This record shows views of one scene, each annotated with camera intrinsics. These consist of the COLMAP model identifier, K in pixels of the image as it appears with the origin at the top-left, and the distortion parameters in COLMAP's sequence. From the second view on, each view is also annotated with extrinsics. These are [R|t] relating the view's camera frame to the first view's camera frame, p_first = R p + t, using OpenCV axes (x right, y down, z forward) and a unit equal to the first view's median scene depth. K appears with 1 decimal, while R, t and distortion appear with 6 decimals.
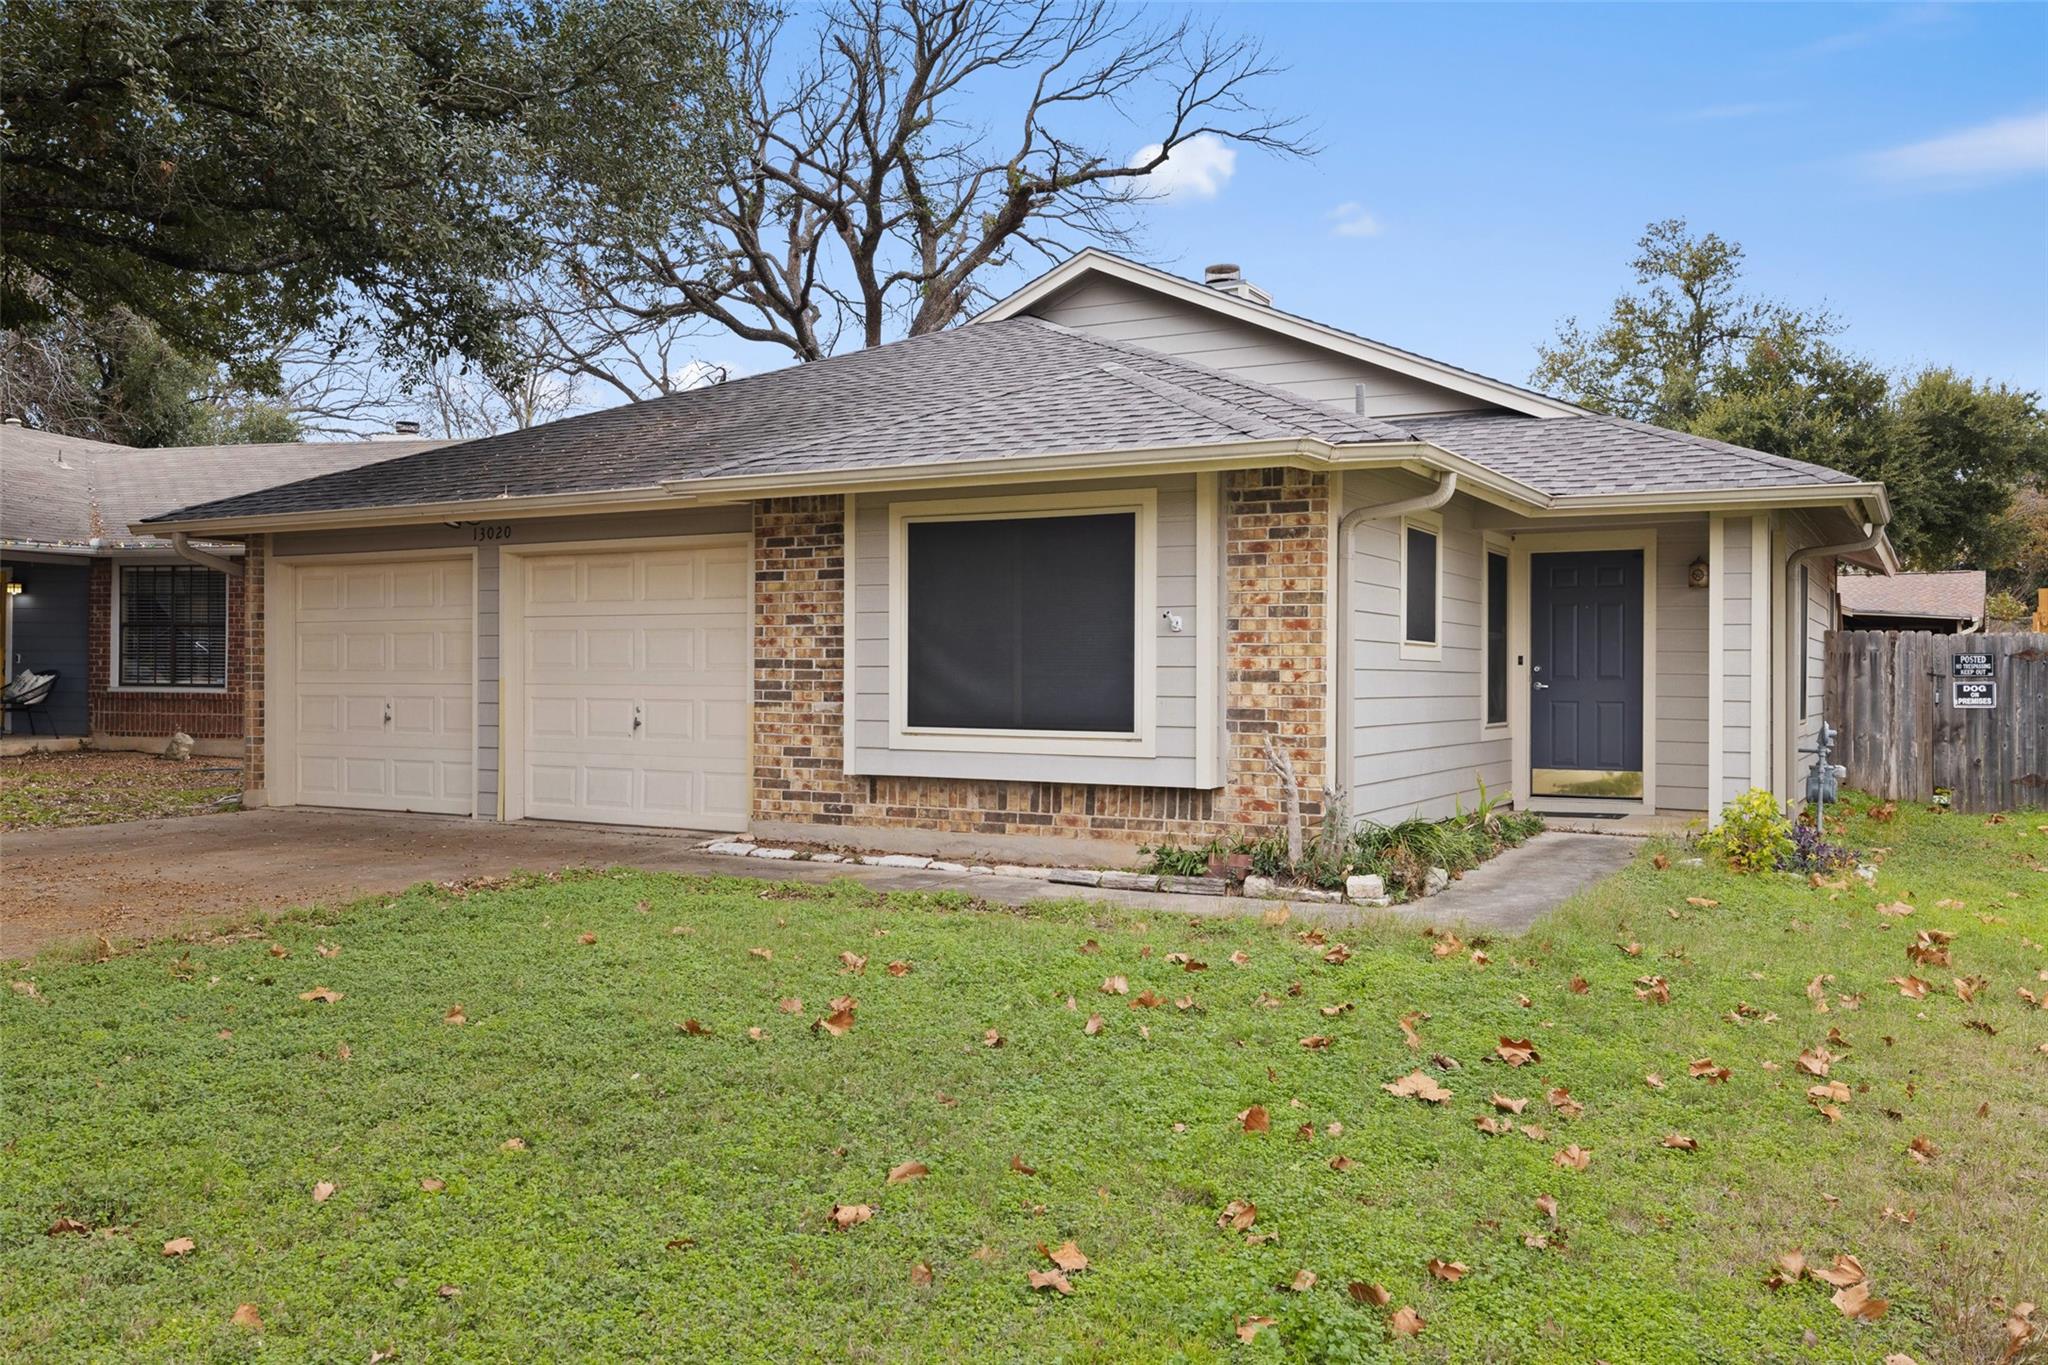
lens RADIAL K [[1662.8, 0, 1027.2], [0, 1662.8, 676.9], [0, 0, 1]] dist [0.004055, 0.001369]
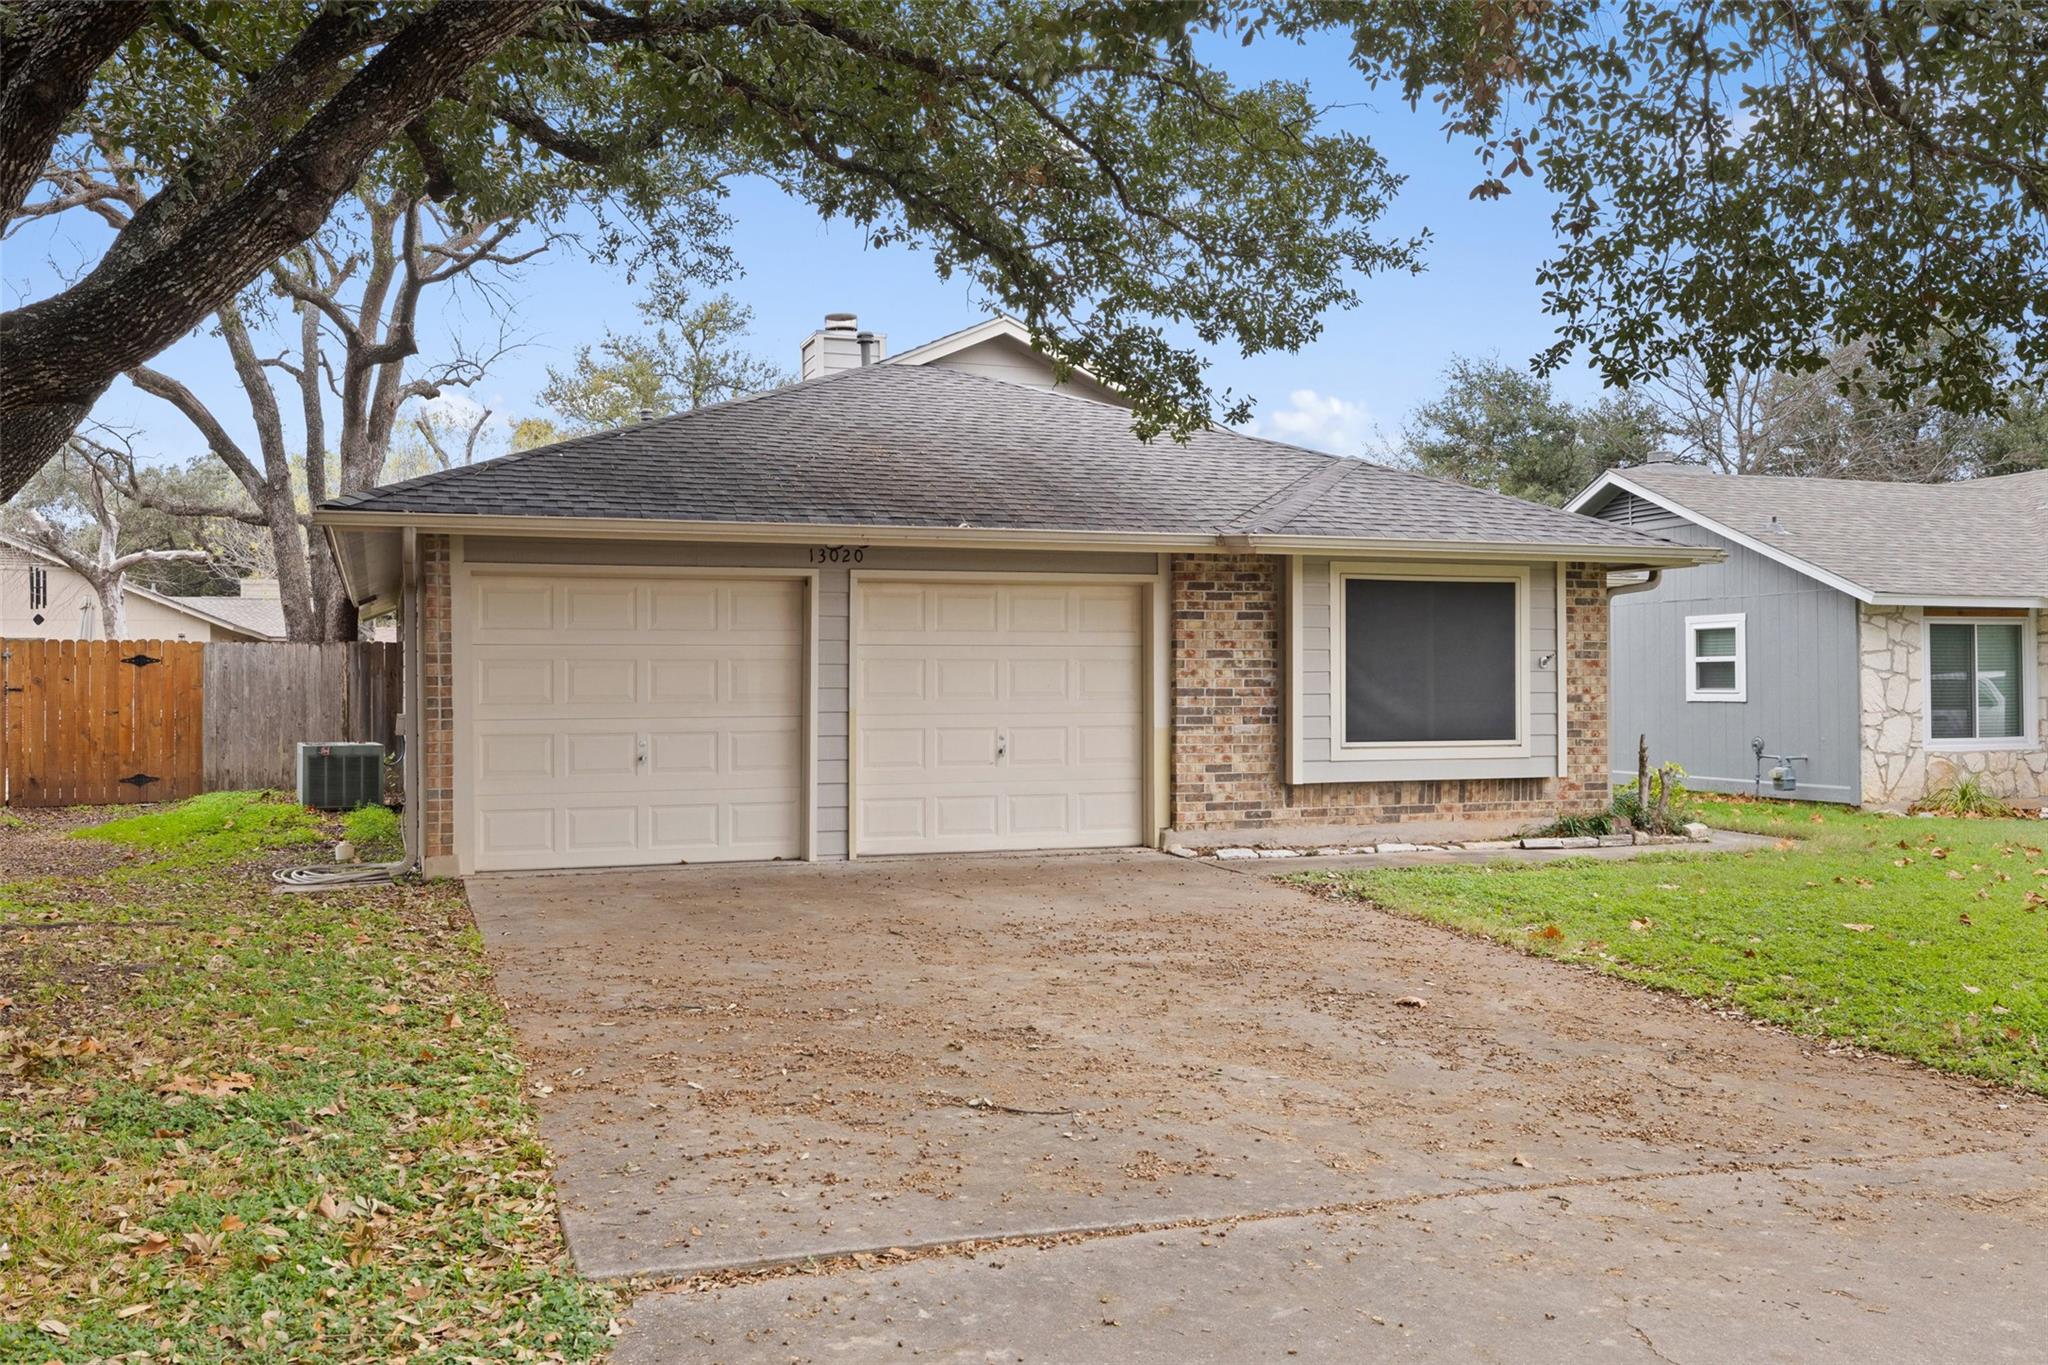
lens RADIAL K [[1771.1, 0, 1019.2], [0, 1771.1, 671.9], [0, 0, 1]] dist [-0.005584, -0.025948]
pose [[0.647371, 0.000061, 0.762175, -1.181700], [0.008052, 0.999944, -0.006919, -0.014774], [-0.762133, 0.010616, 0.647334, 0.313011]]
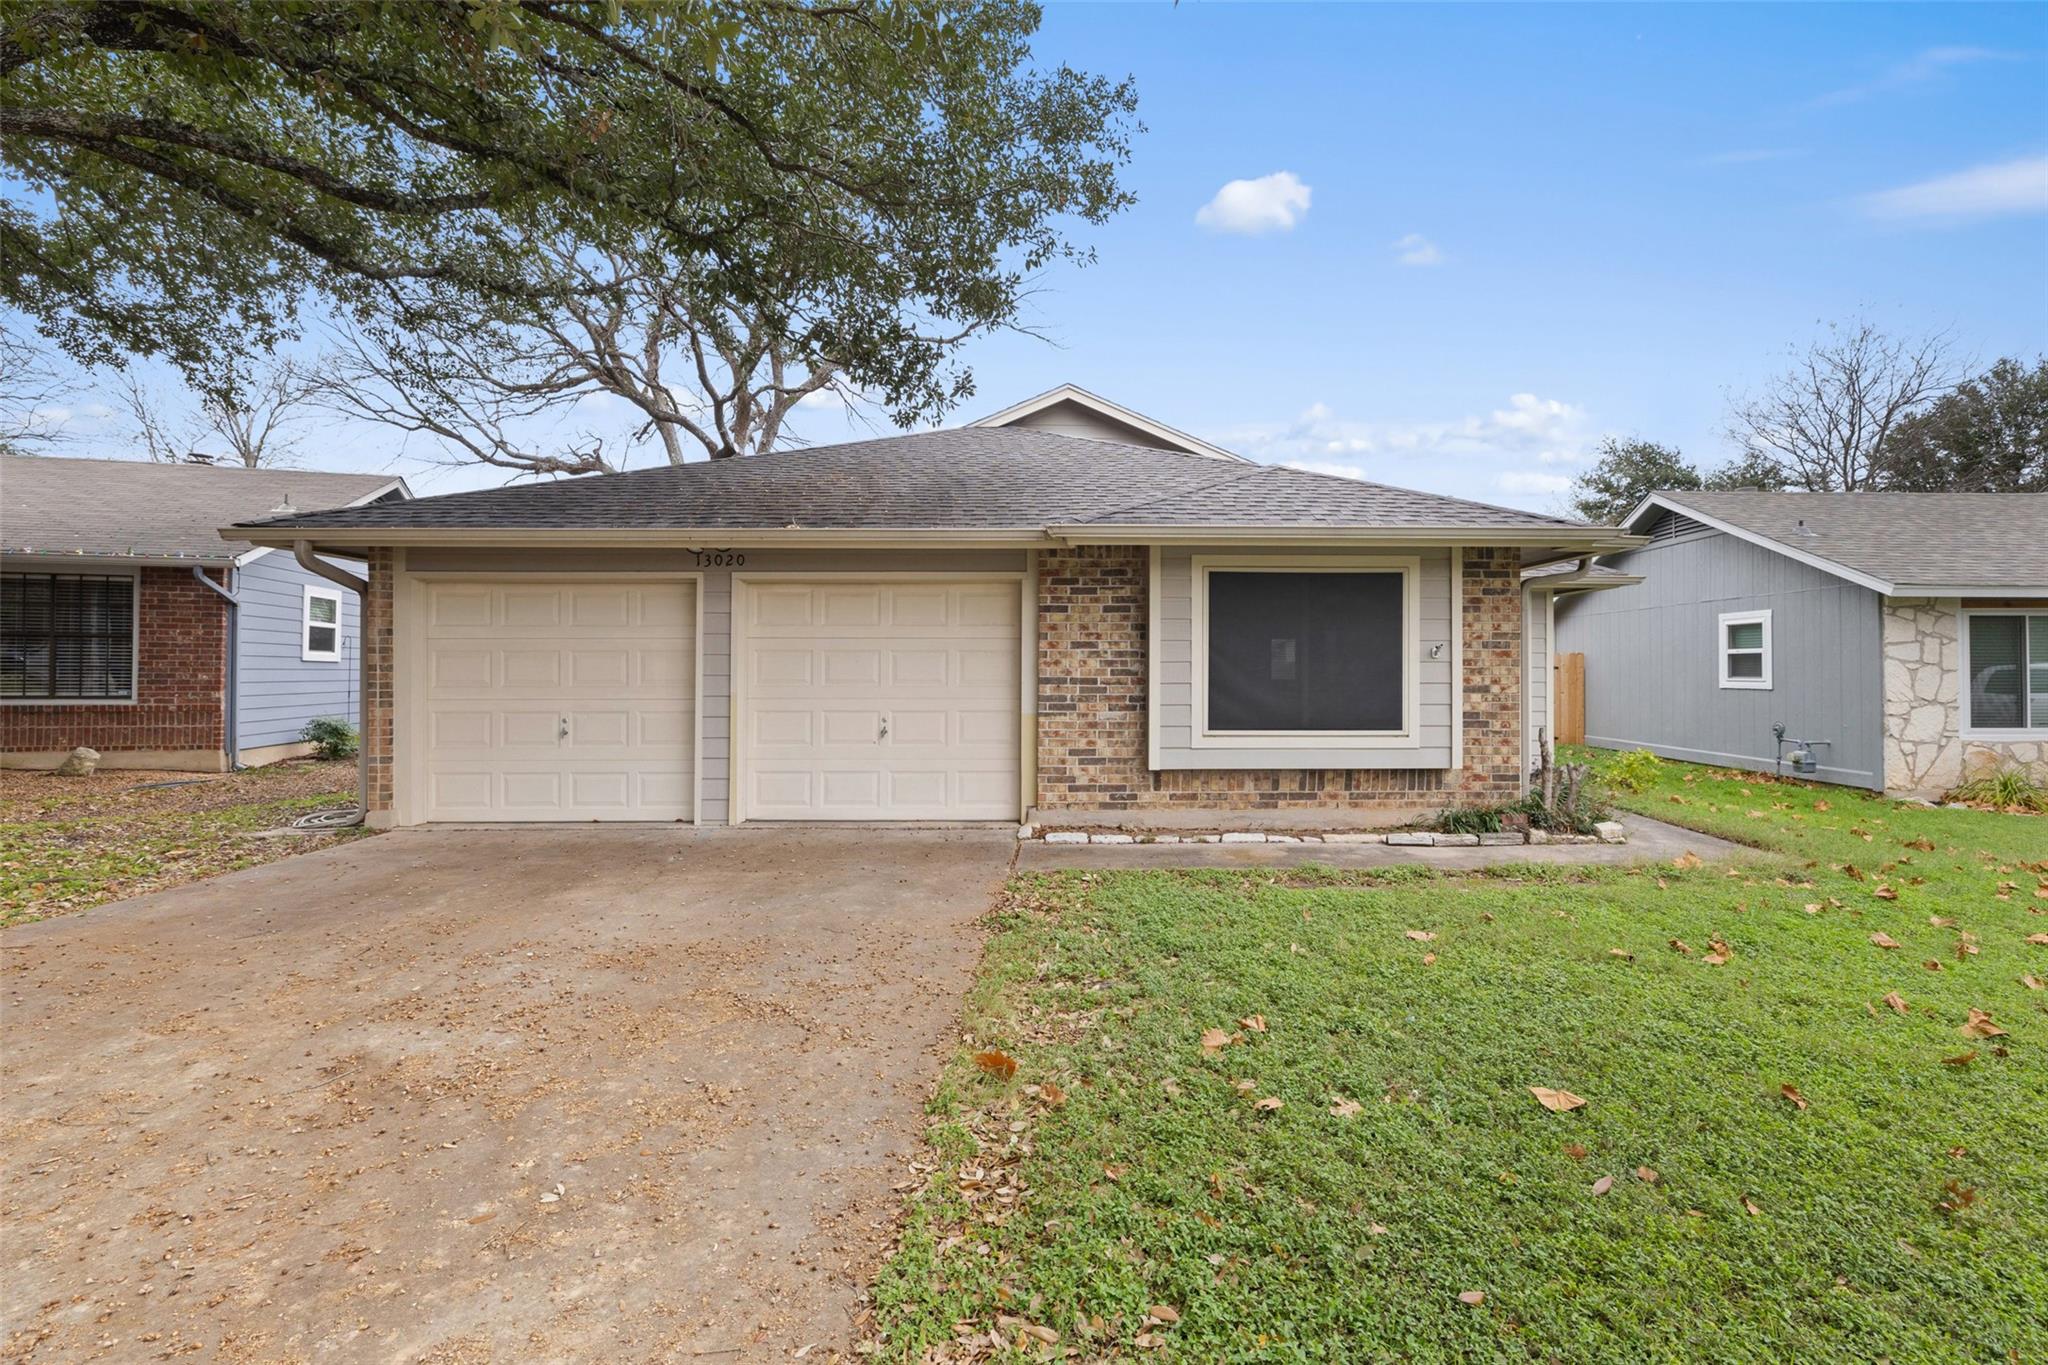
lens RADIAL K [[951.2, 0, 1096.7], [0, 951.2, 662.2], [0, 0, 1]] dist [-0.009854, 0.000421]
pose [[0.856298, 0.000578, 0.516482, -0.499201], [0.003875, 0.999964, -0.007544, -0.016535], [-0.516467, 0.008461, 0.856265, 0.397589]]
